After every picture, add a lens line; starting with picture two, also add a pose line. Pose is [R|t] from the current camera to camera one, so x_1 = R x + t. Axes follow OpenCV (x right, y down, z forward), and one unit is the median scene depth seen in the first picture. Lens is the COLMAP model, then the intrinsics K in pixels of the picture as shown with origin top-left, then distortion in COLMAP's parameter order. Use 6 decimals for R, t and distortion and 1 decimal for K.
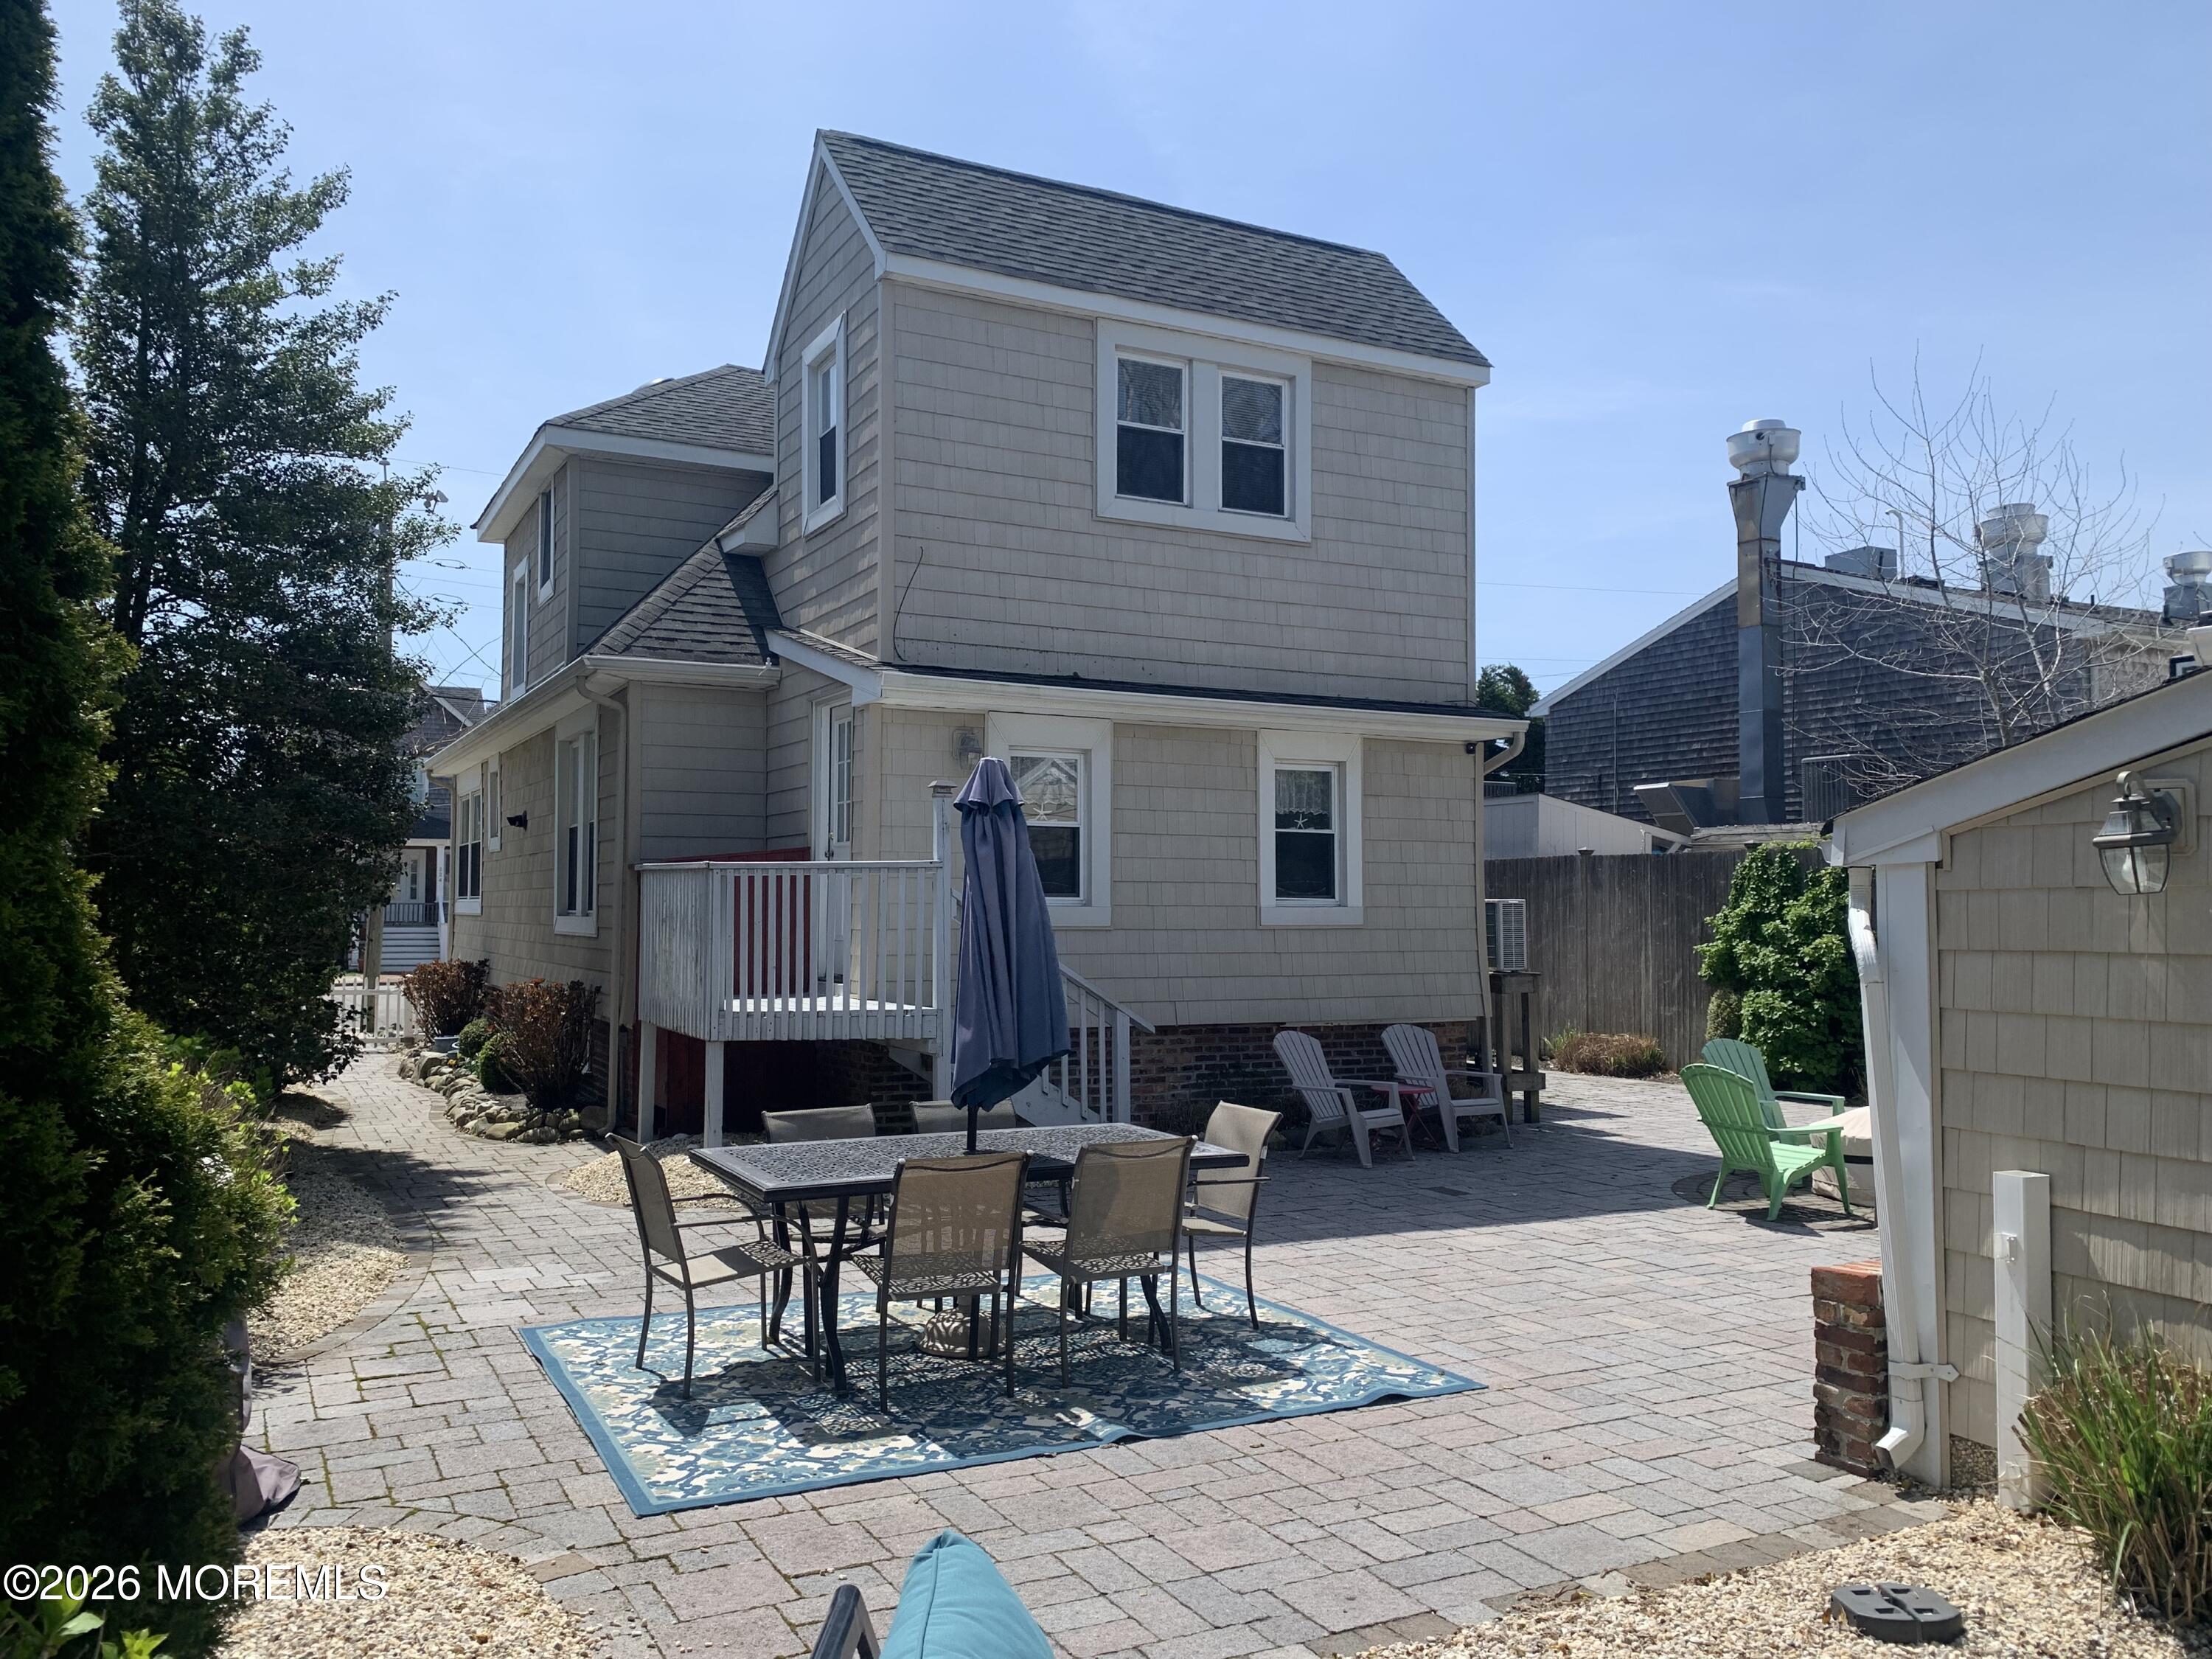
lens RADIAL K [[1667.1, 0, 1113.6], [0, 1667.1, 837.5], [0, 0, 1]] dist [0.043732, -0.052688]
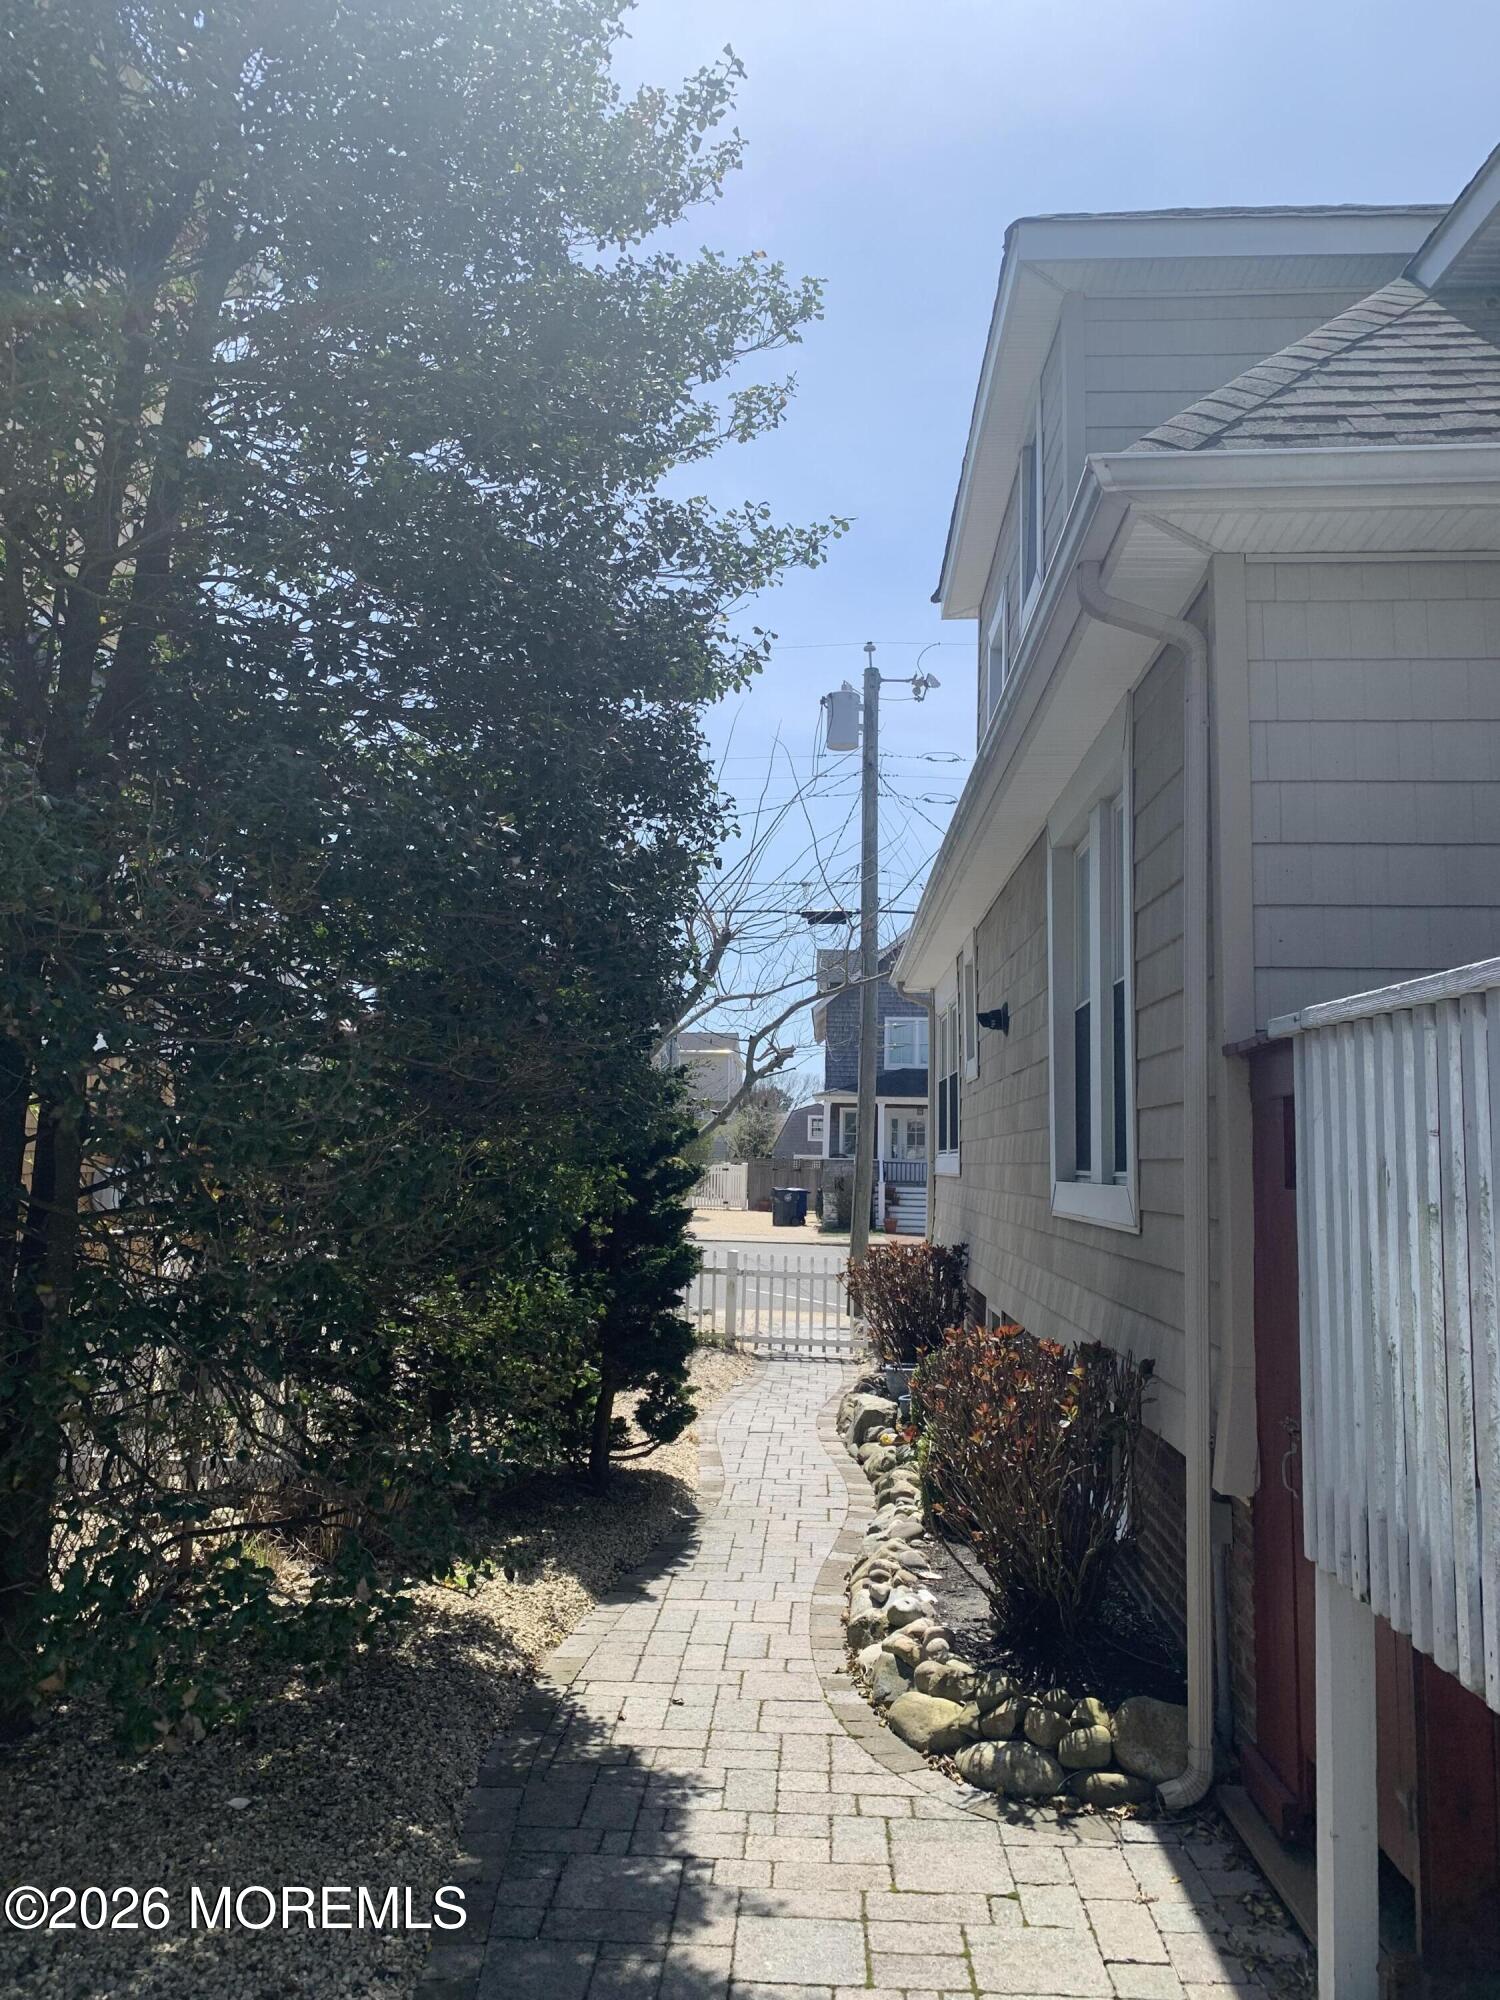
lens RADIAL K [[1509.1, 0, 752.4], [0, 1509.1, 997.4], [0, 0, 1]] dist [0.079369, -0.118460]
pose [[0.861023, -0.042496, -0.506788, -0.212174], [0.005032, 0.997166, -0.075066, 0.030498], [0.508542, 0.062084, 0.858796, 0.668419]]
